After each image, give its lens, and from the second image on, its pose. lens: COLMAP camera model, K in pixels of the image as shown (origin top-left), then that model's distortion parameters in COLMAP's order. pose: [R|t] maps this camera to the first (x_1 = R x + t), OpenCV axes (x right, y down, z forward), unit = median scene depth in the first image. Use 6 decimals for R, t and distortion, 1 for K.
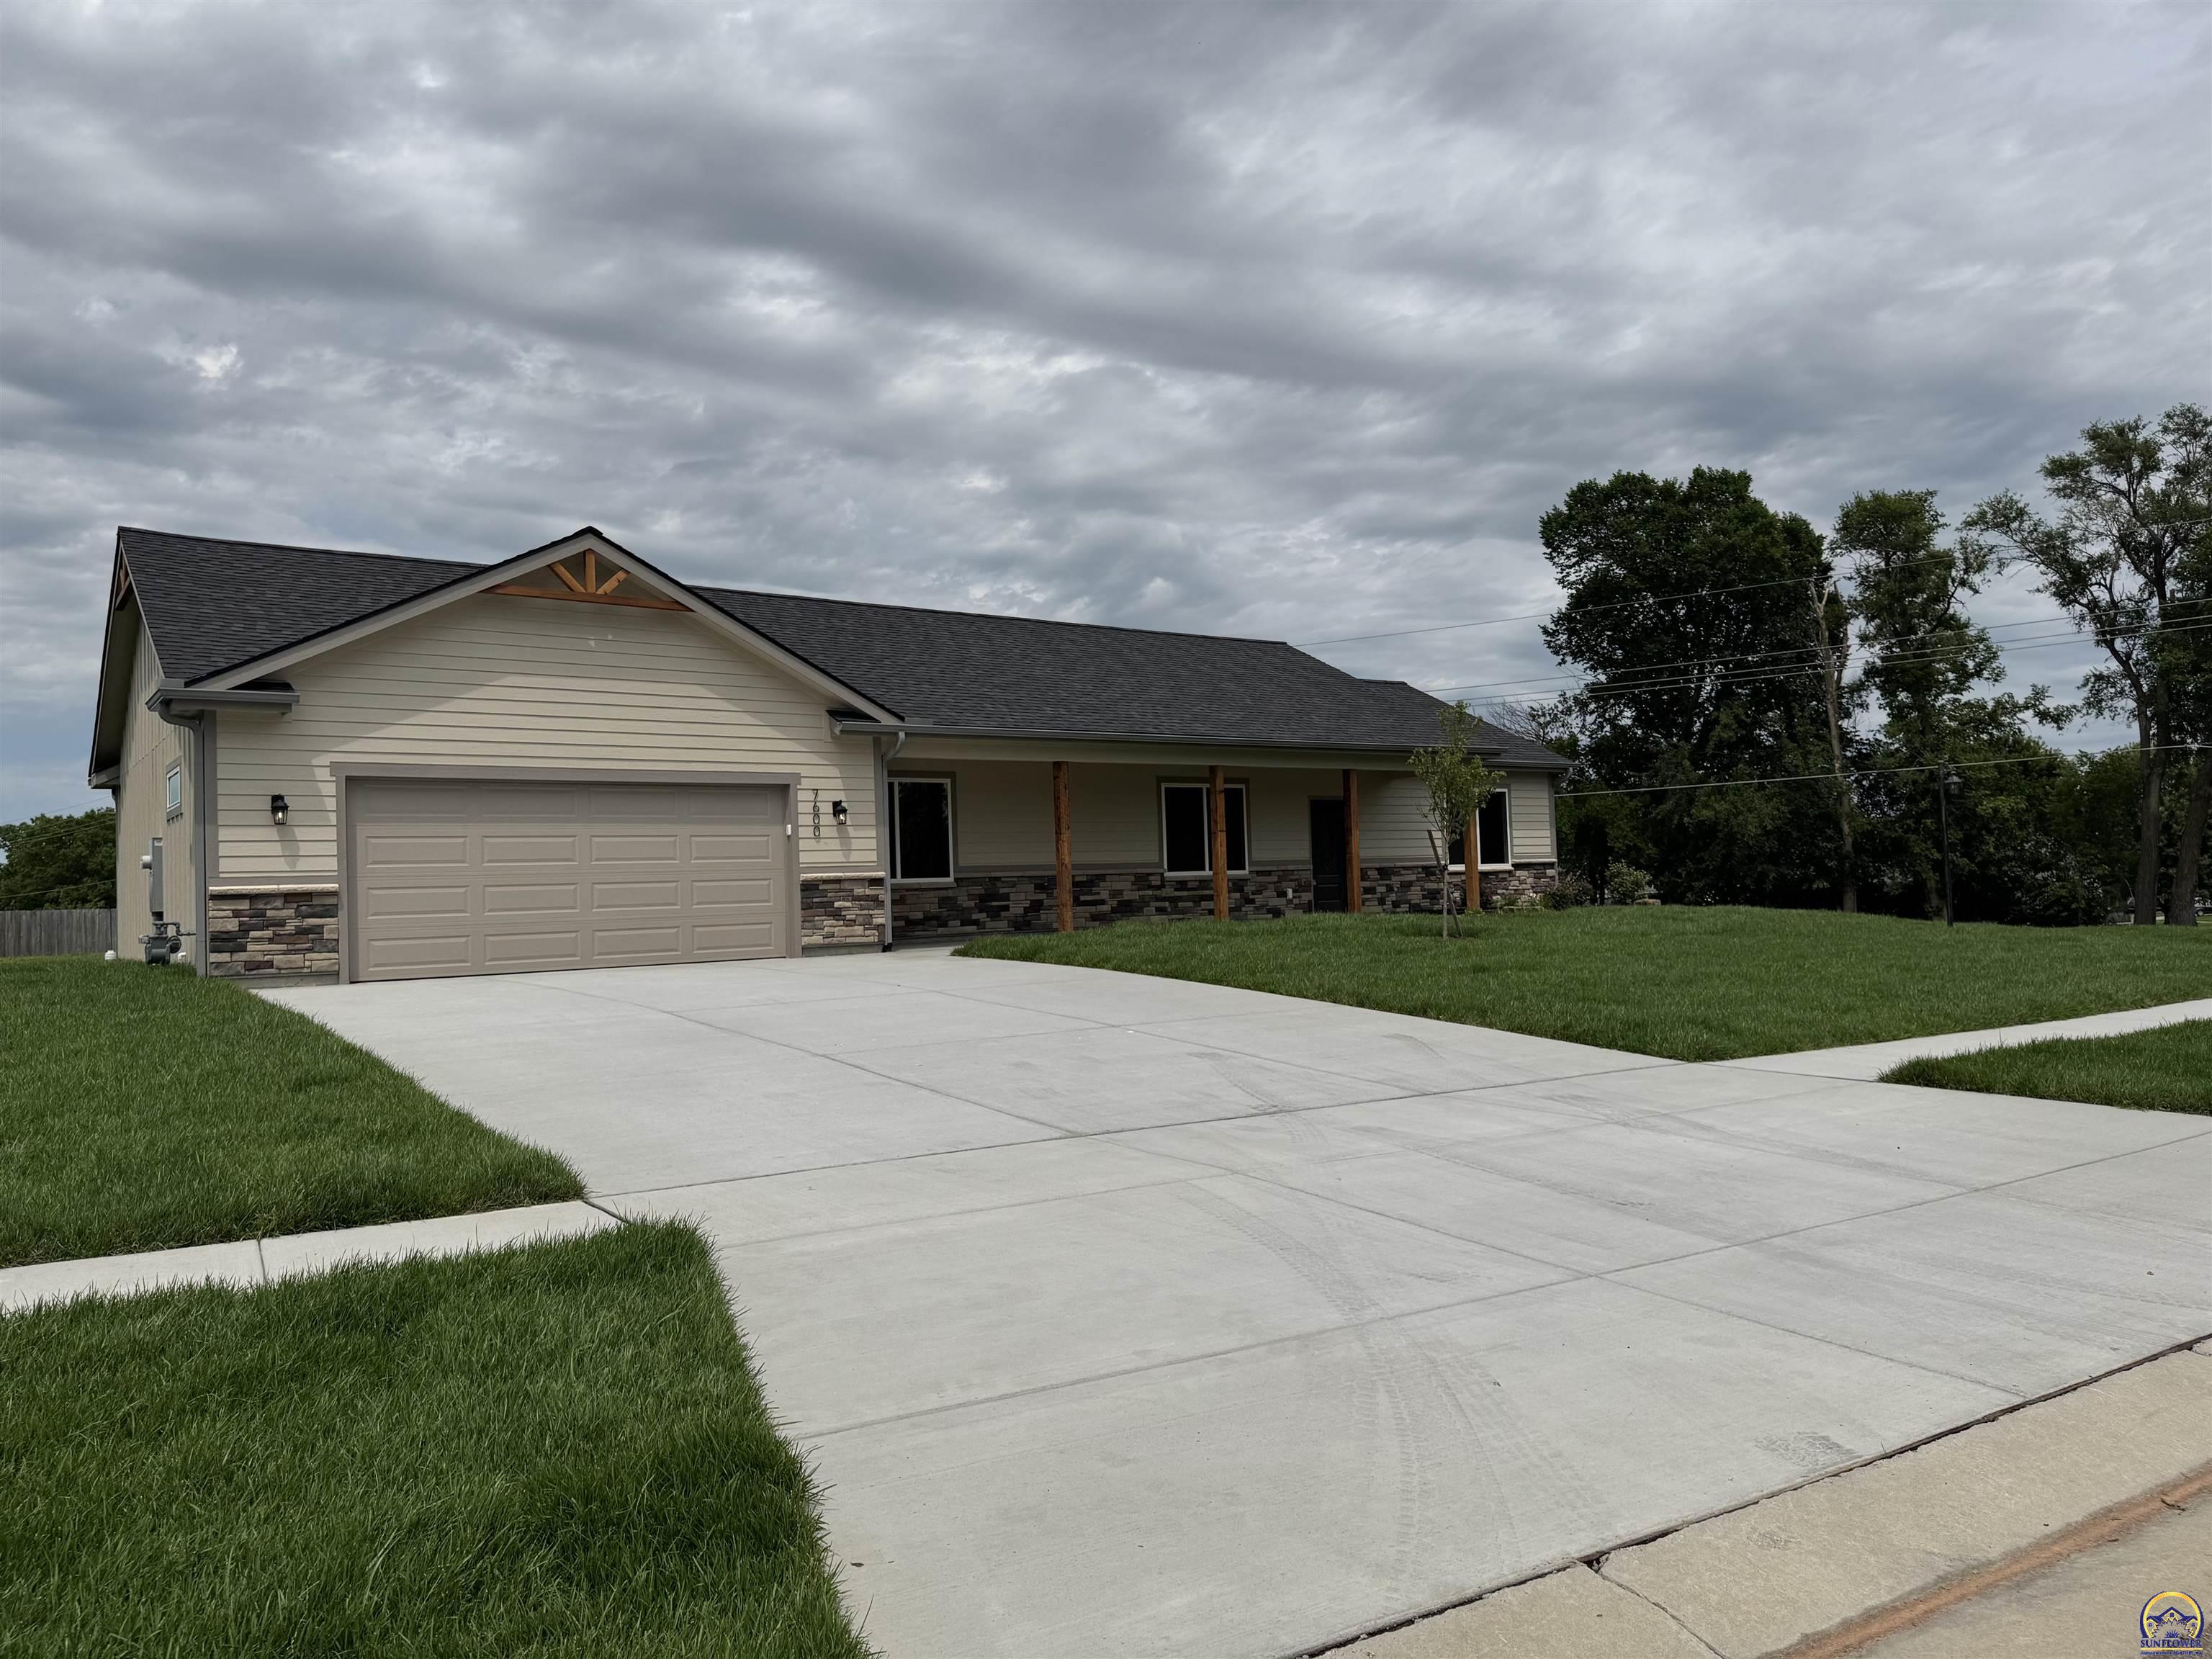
lens RADIAL K [[1549.2, 0, 1097.7], [0, 1549.2, 830.3], [0, 0, 1]] dist [0.154986, -0.258358]
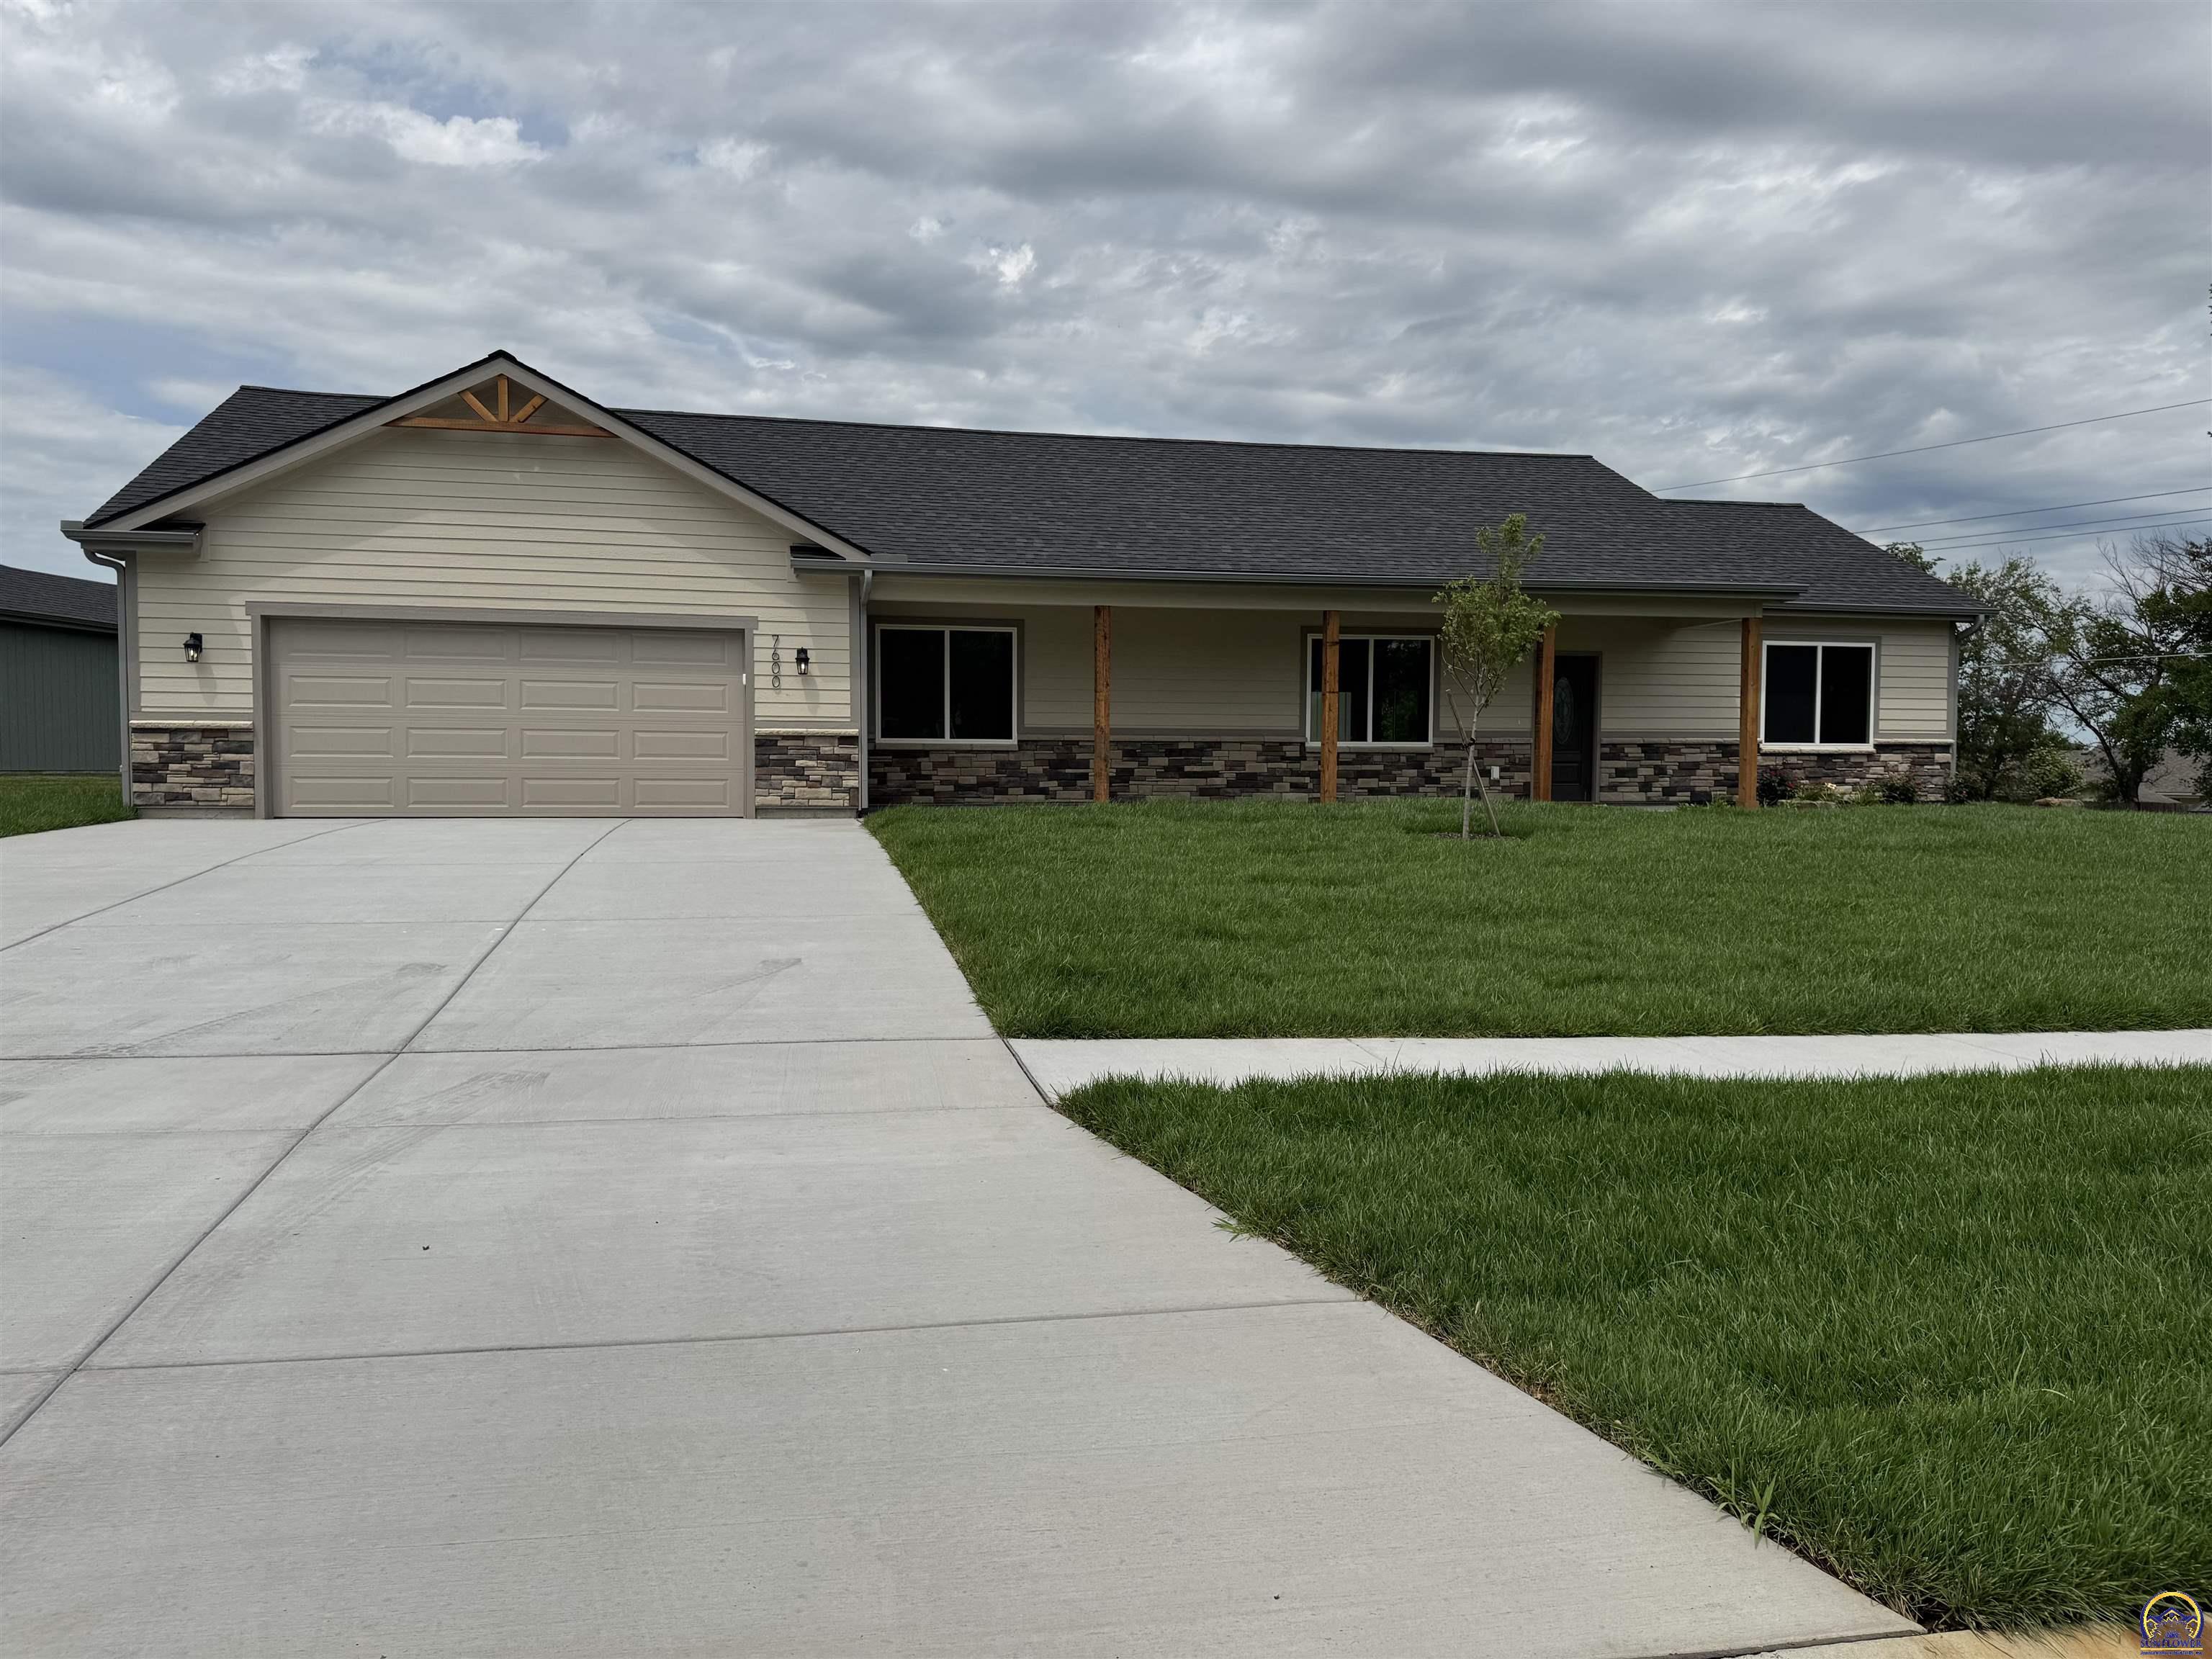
lens RADIAL K [[1546.4, 0, 1091.2], [0, 1546.4, 834.8], [0, 0, 1]] dist [0.154056, -0.250976]
pose [[0.909441, 0.052713, -0.412479, 0.309948], [-0.016841, 0.995788, 0.090127, 0.003960], [0.415493, -0.075019, 0.906498, 0.205128]]
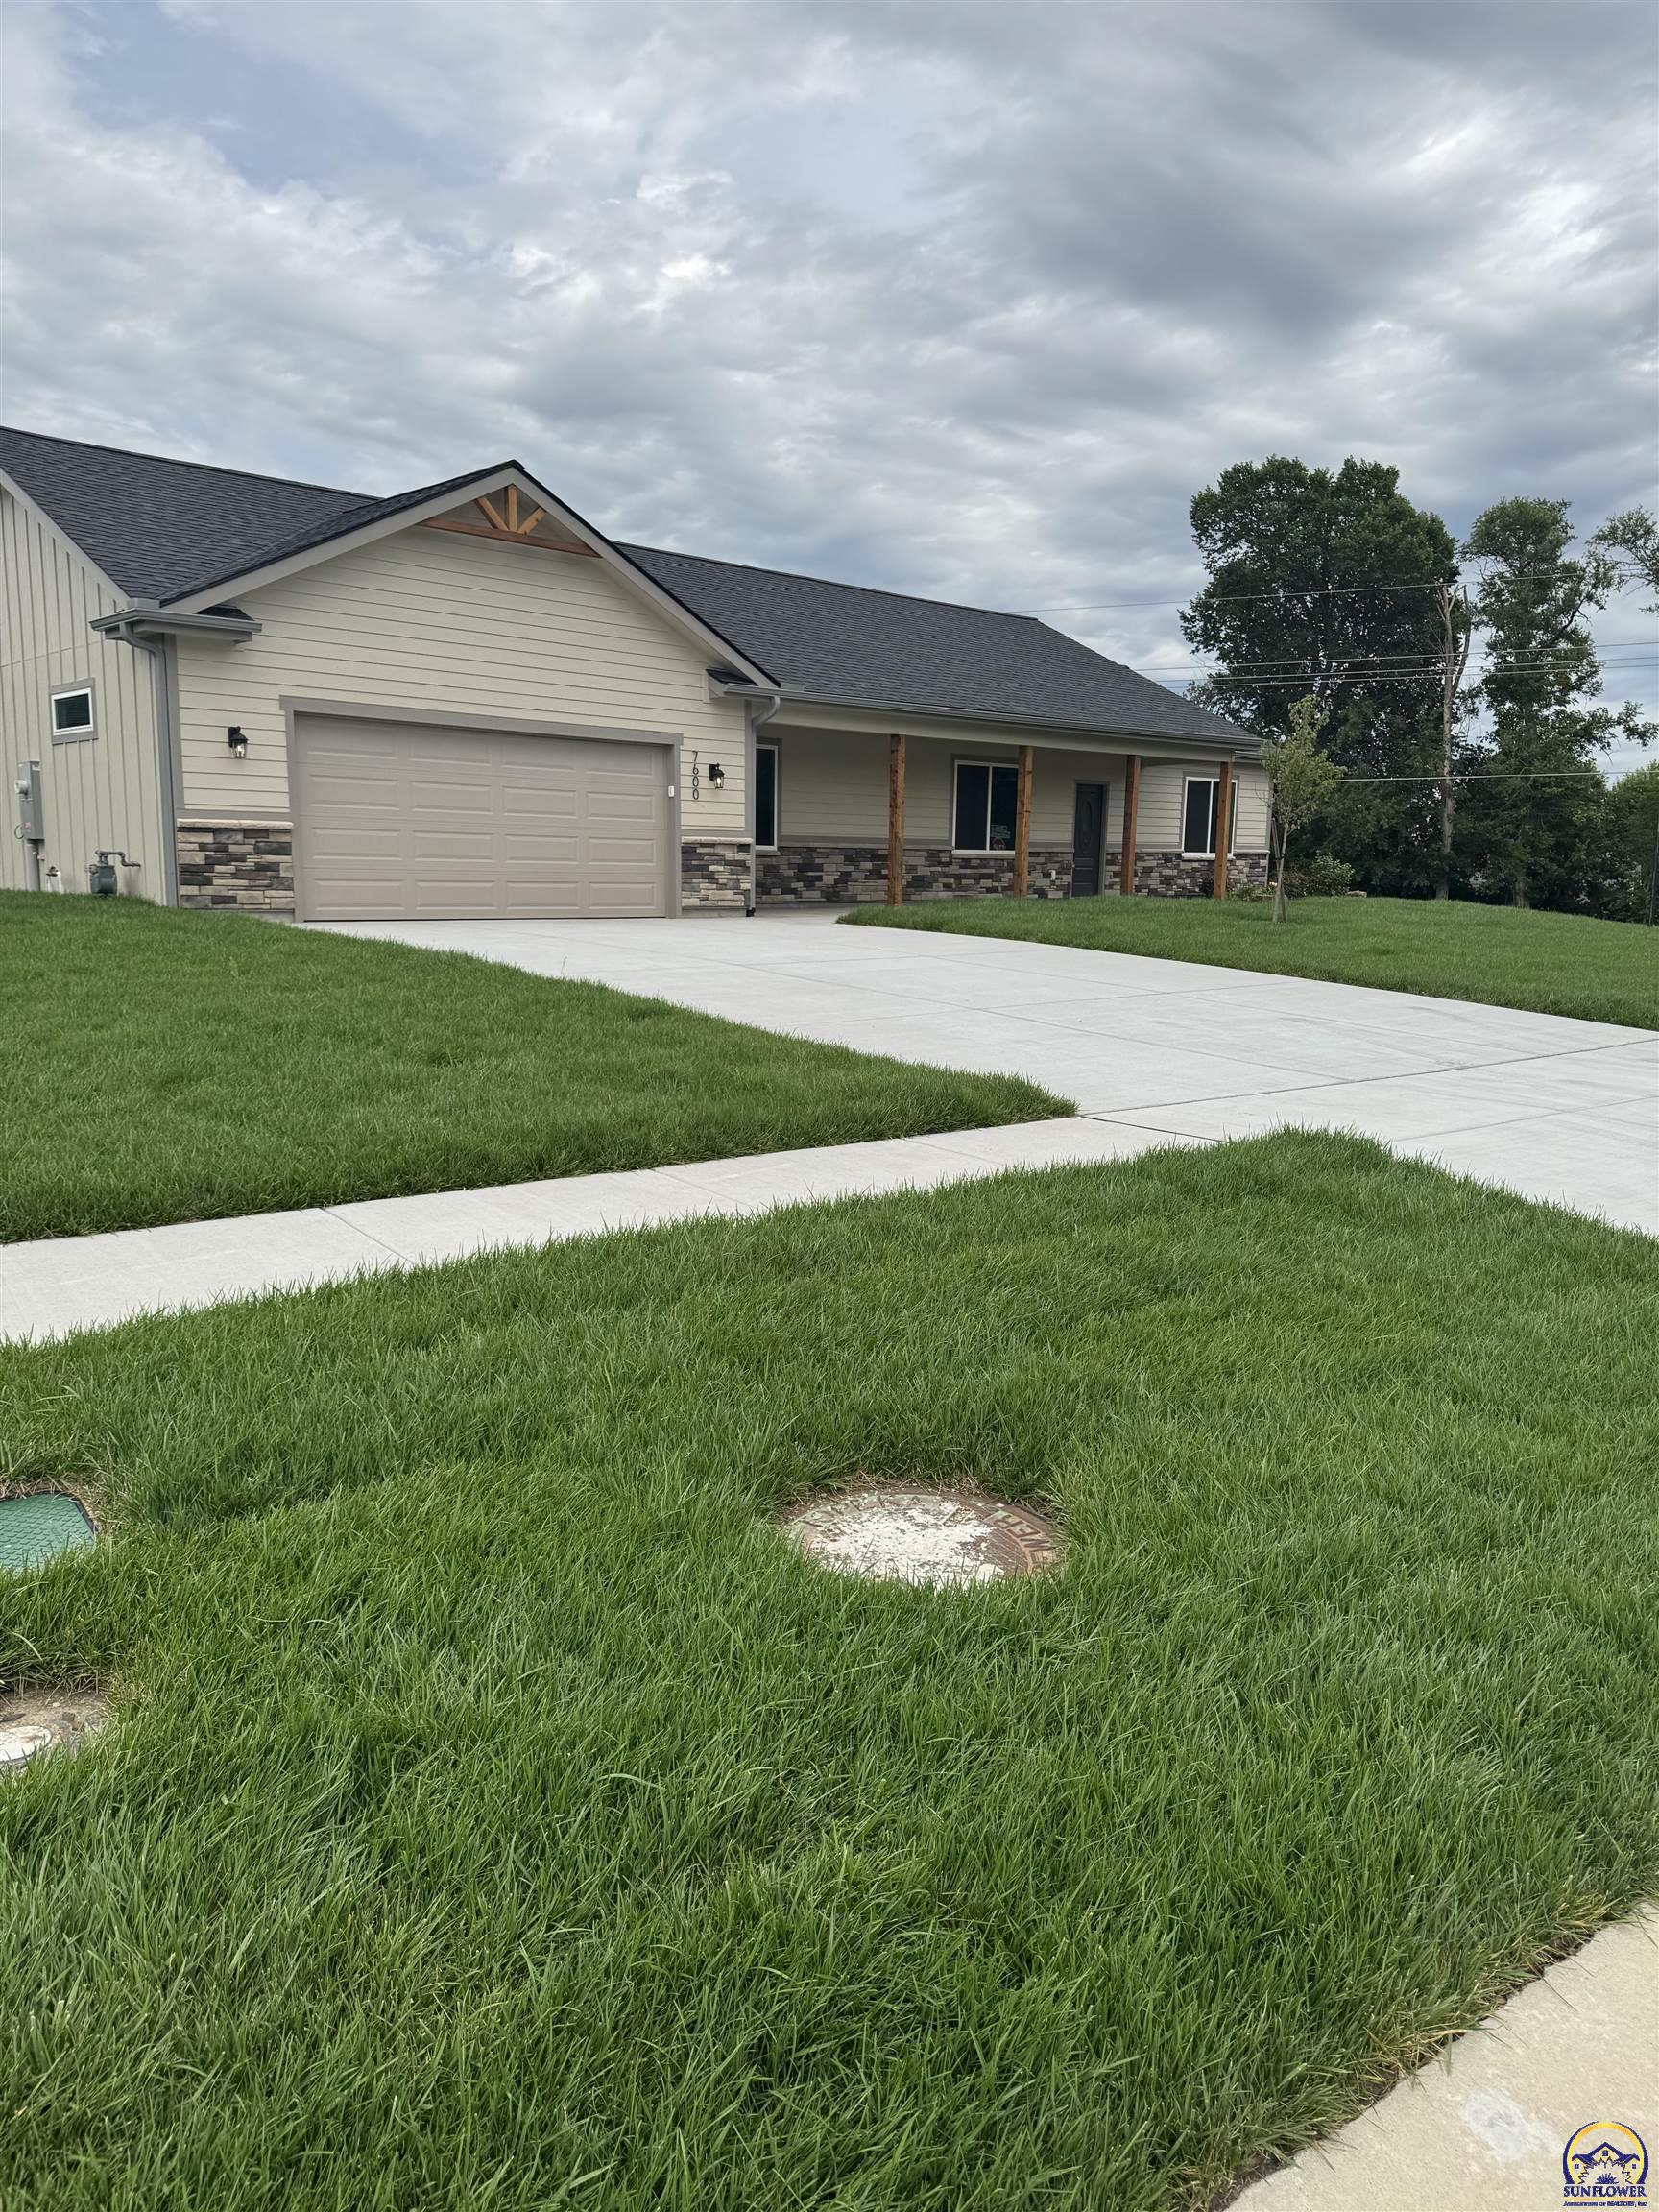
lens RADIAL K [[1556.9, 0, 820.9], [0, 1556.9, 1087.7], [0, 0, 1]] dist [0.190125, -0.387466]
pose [[0.990296, 0.025859, 0.136544, -0.197417], [-0.049984, 0.983061, 0.176334, 0.003900], [-0.129671, -0.181448, 0.974814, -0.036605]]
